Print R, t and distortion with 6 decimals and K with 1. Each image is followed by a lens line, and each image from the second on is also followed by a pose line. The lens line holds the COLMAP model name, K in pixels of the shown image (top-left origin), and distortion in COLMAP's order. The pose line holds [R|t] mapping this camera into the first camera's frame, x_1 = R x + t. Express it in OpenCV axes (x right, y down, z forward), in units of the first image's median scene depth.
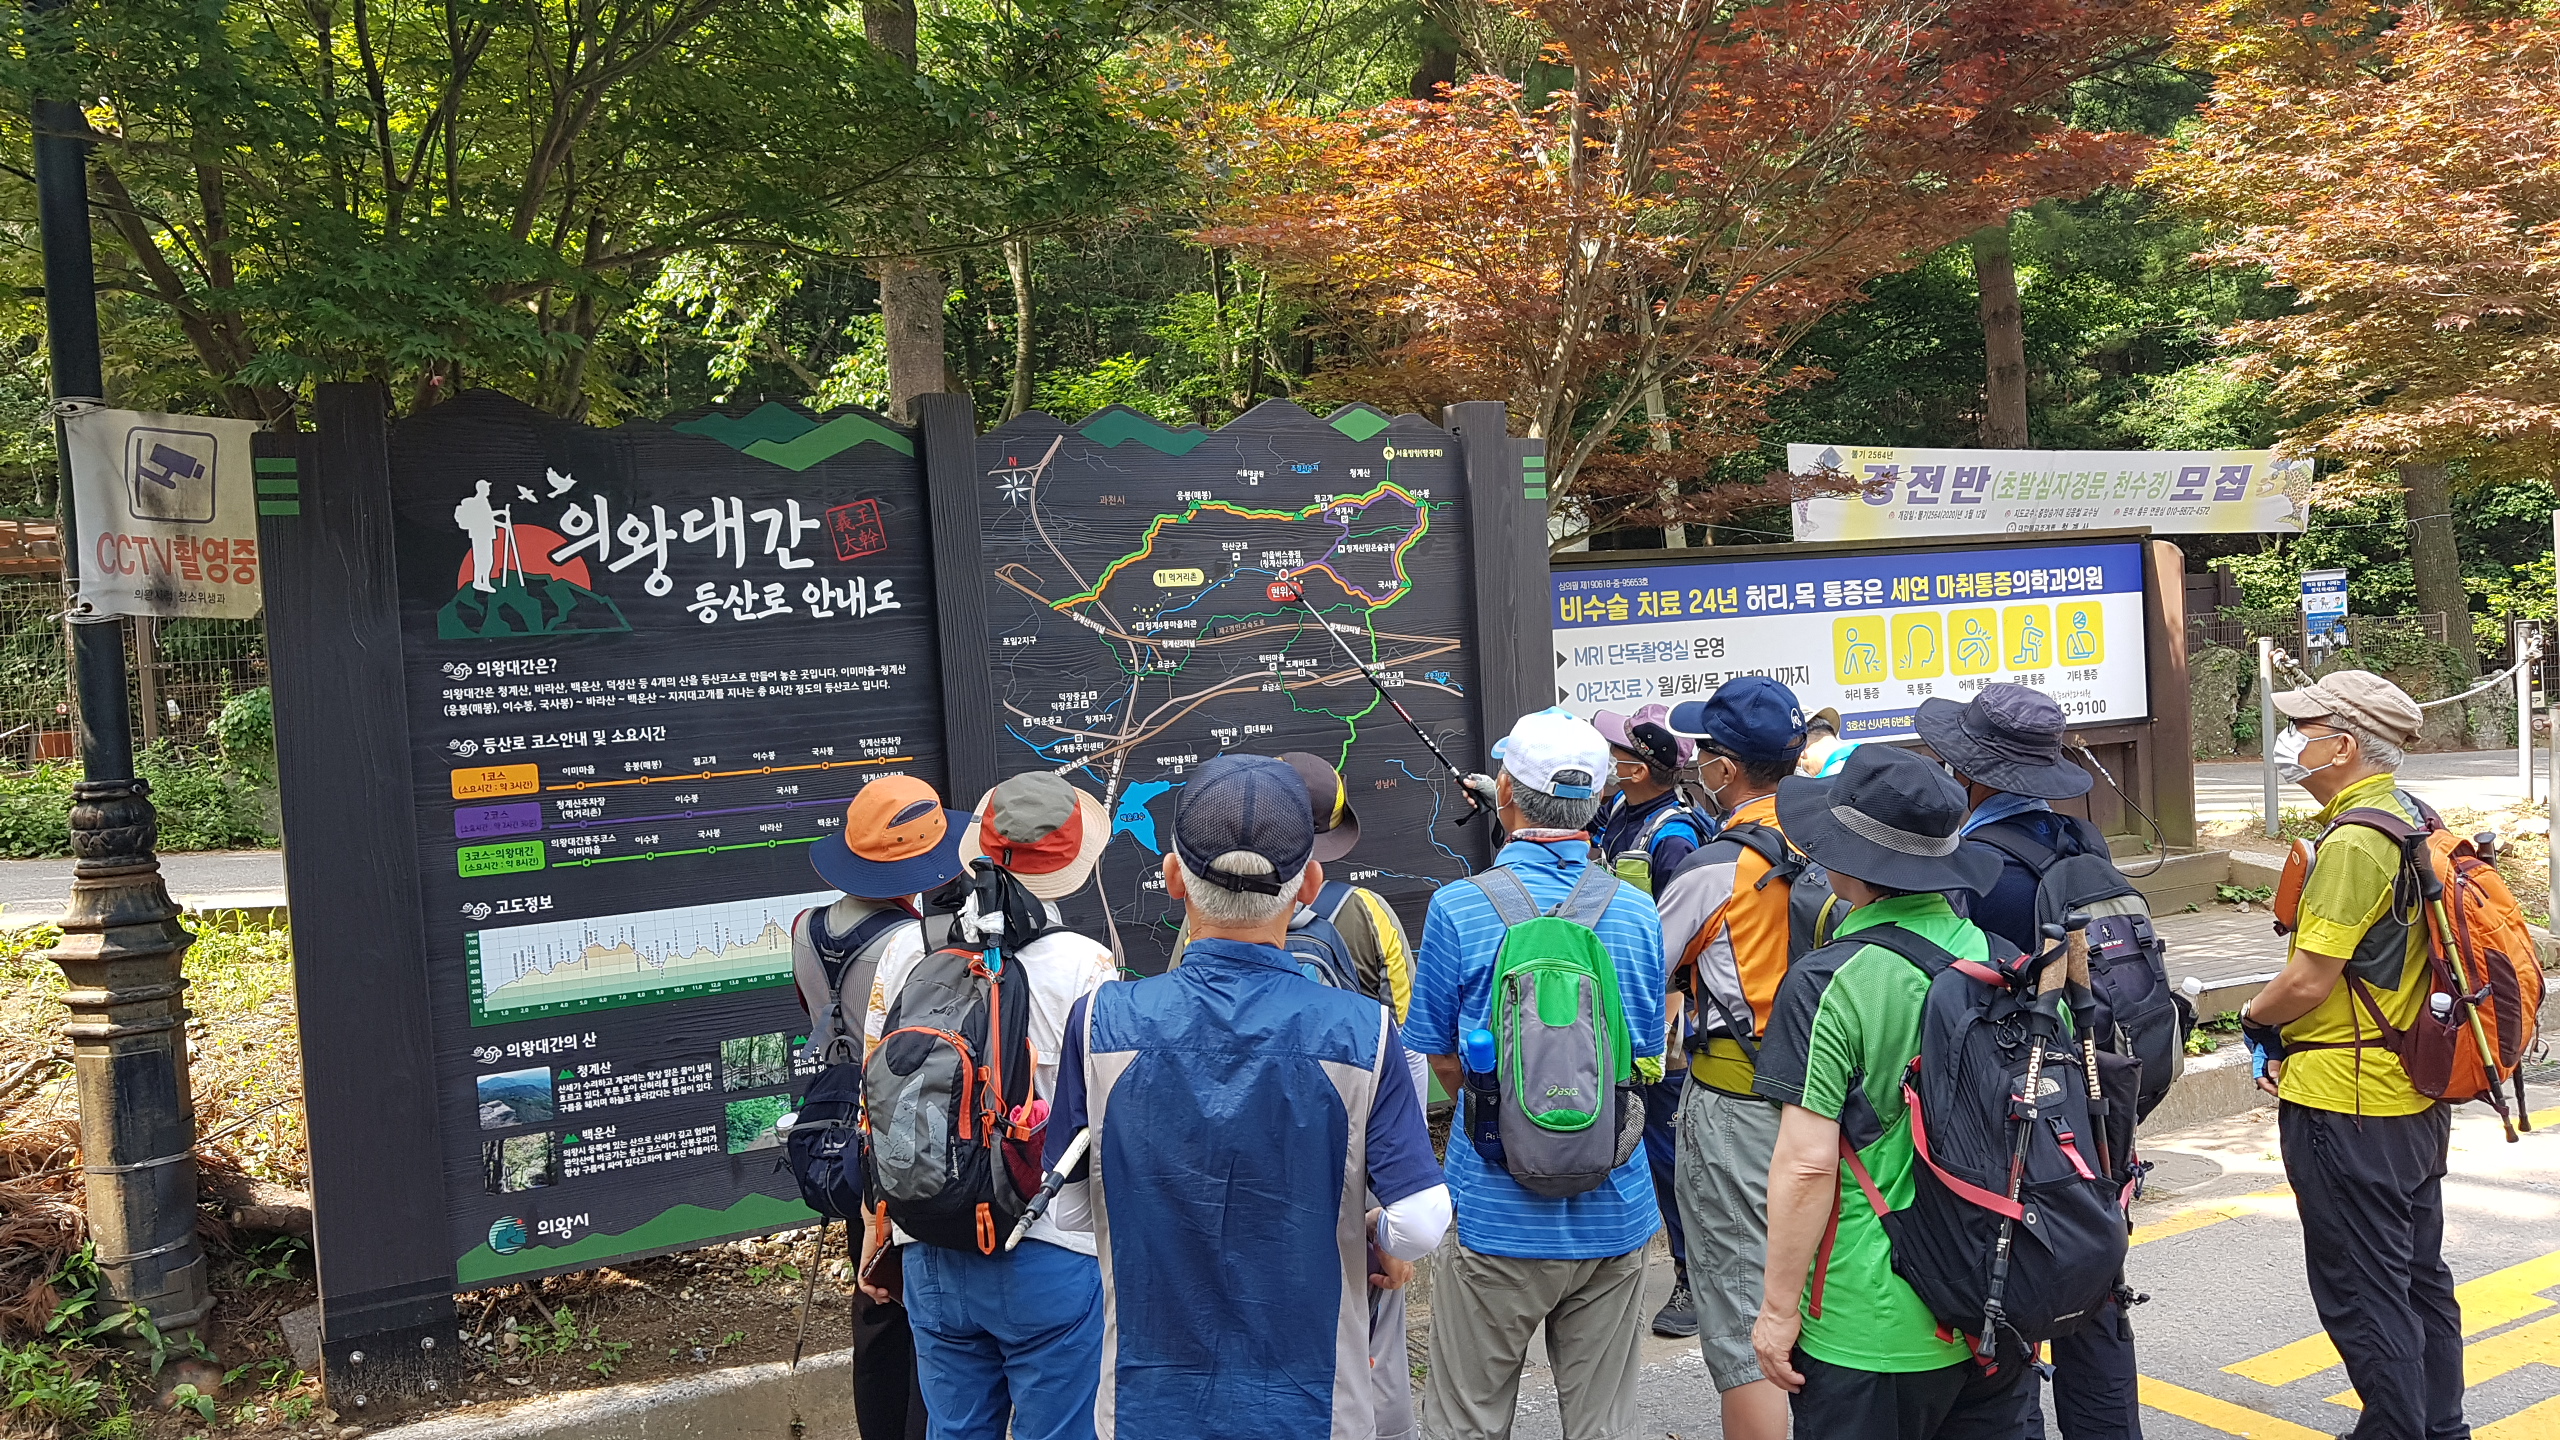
lens RADIAL K [[1979.1, 0, 1339.5], [0, 1979.1, 772.2], [0, 0, 1]] dist [0.122317, -0.239471]
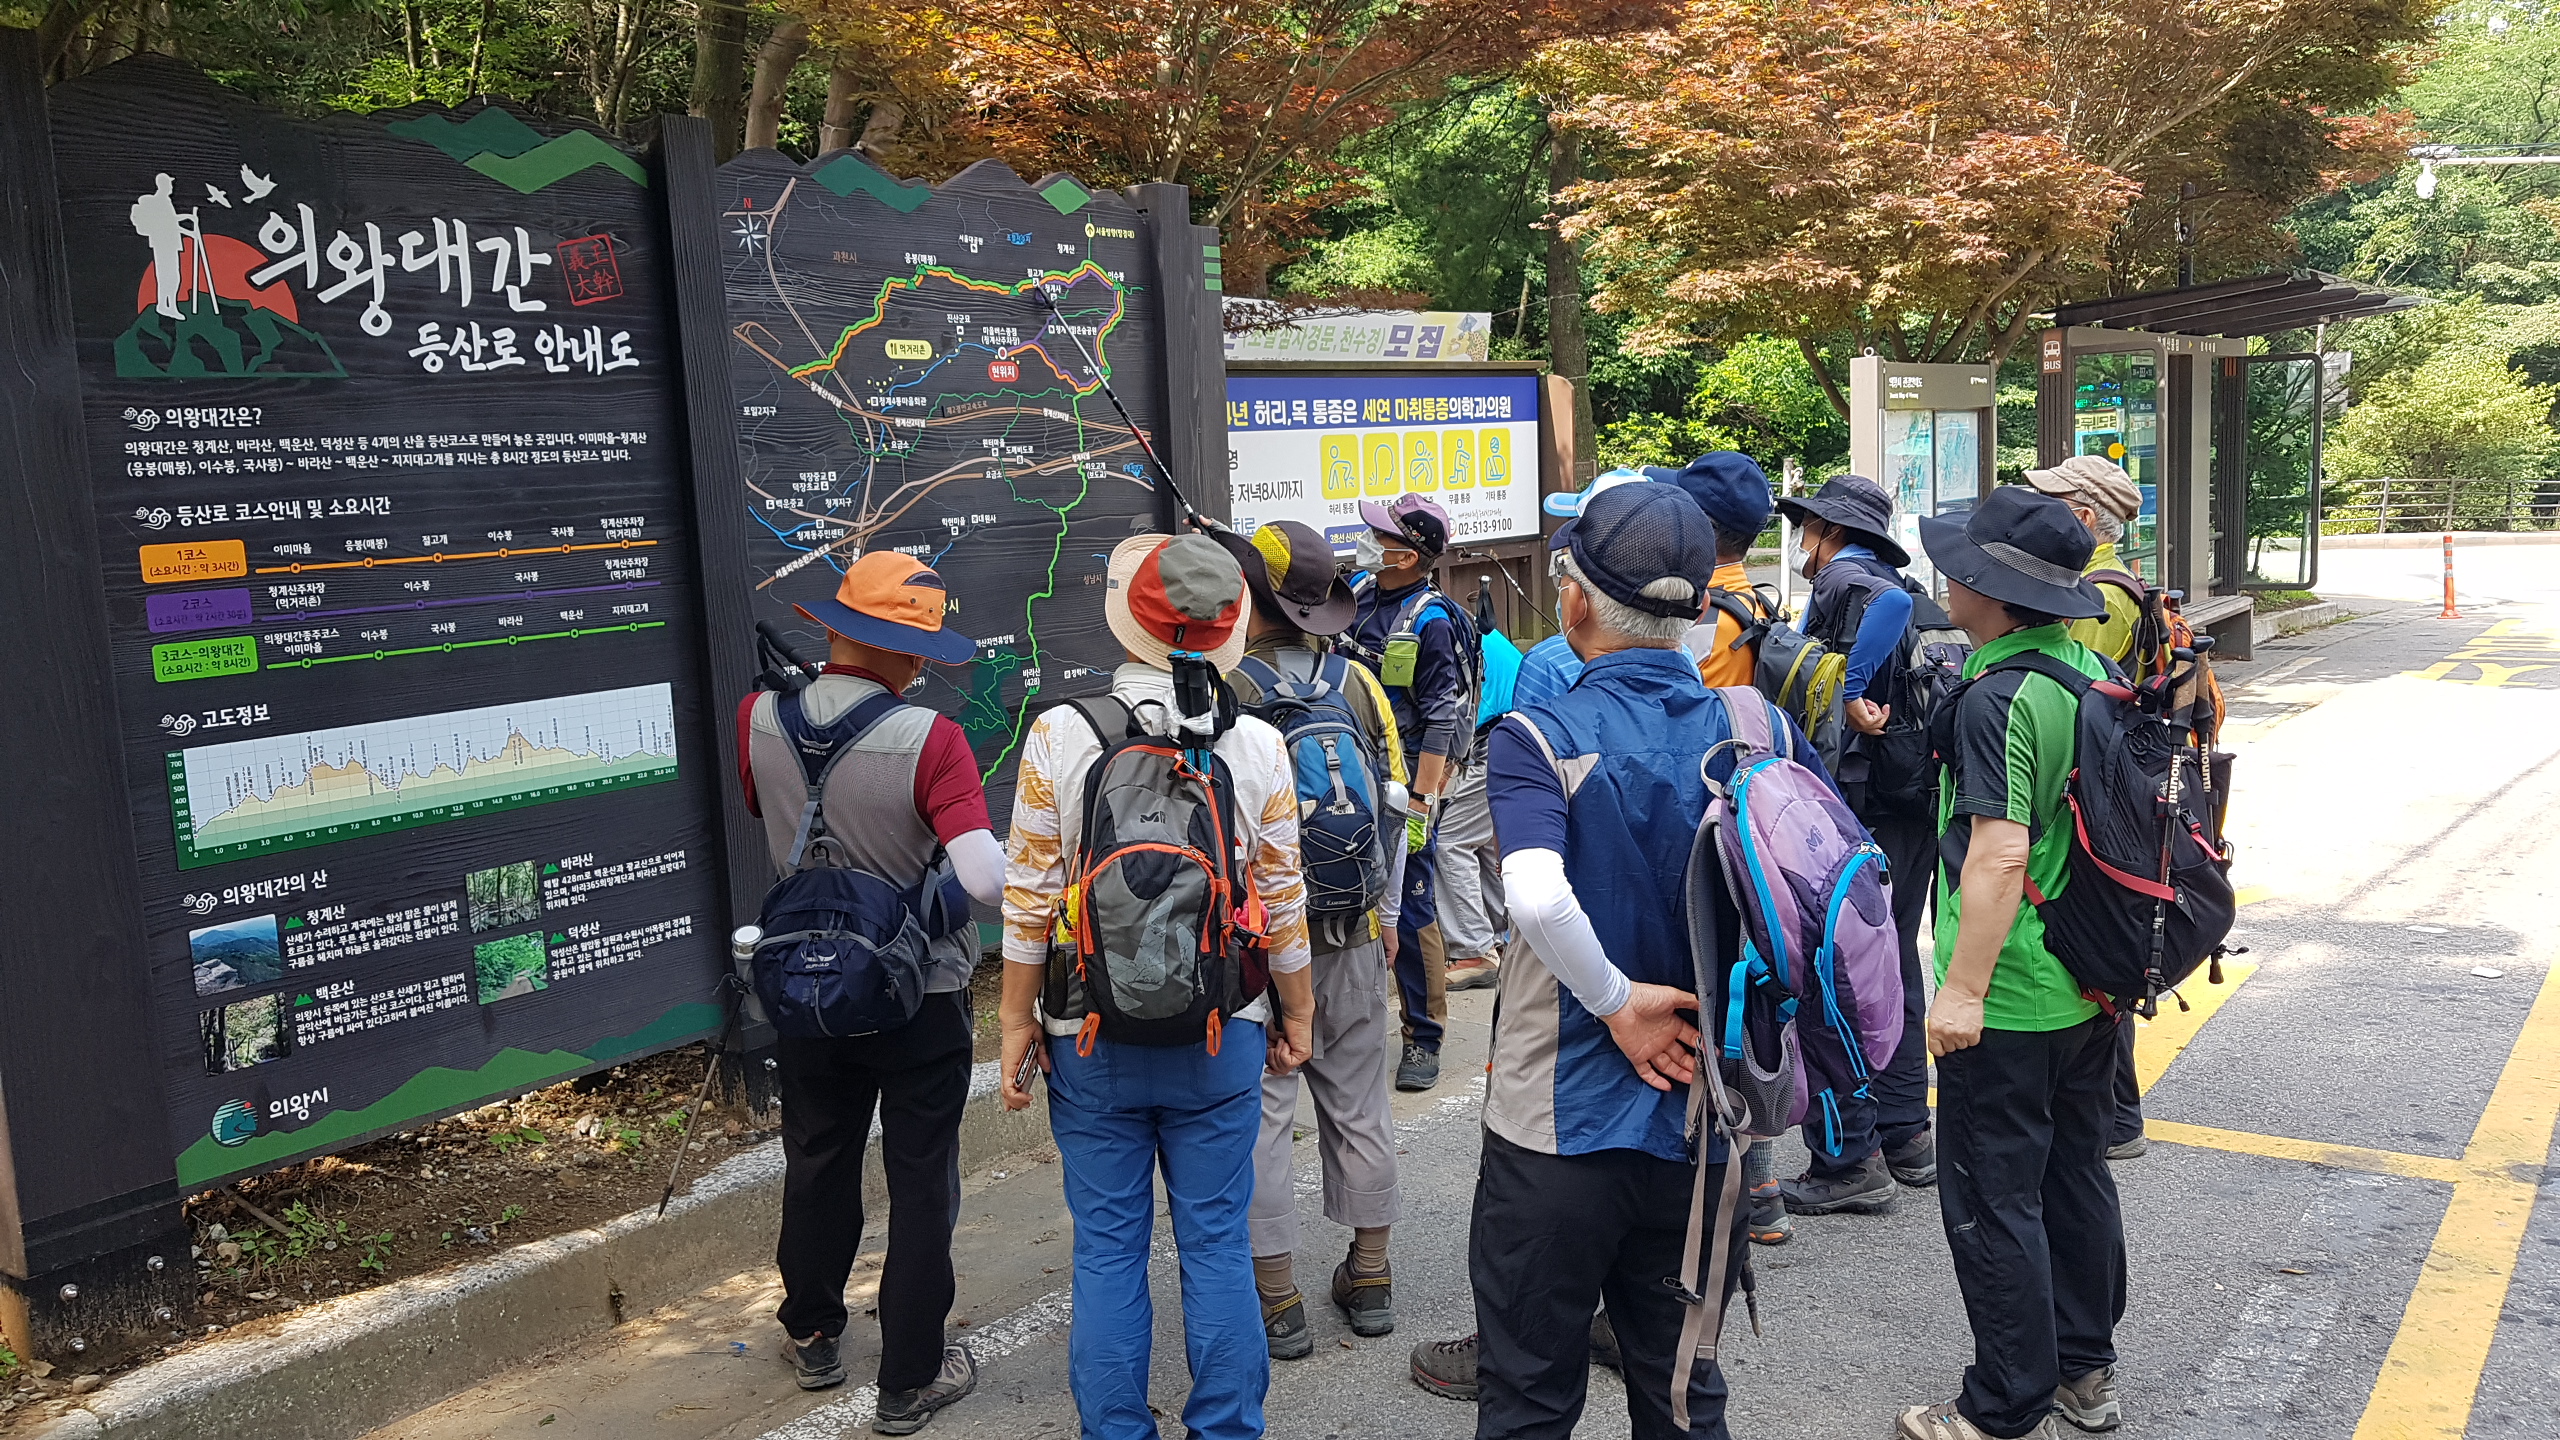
lens RADIAL K [[1937.6, 0, 1285.1], [0, 1937.6, 755.2], [0, 0, 1]] dist [0.125541, -0.198097]
pose [[0.914836, -0.042119, 0.401622, -0.327172], [0.014360, 0.997310, 0.071881, 0.029701], [-0.403569, -0.059992, 0.912980, 0.103315]]
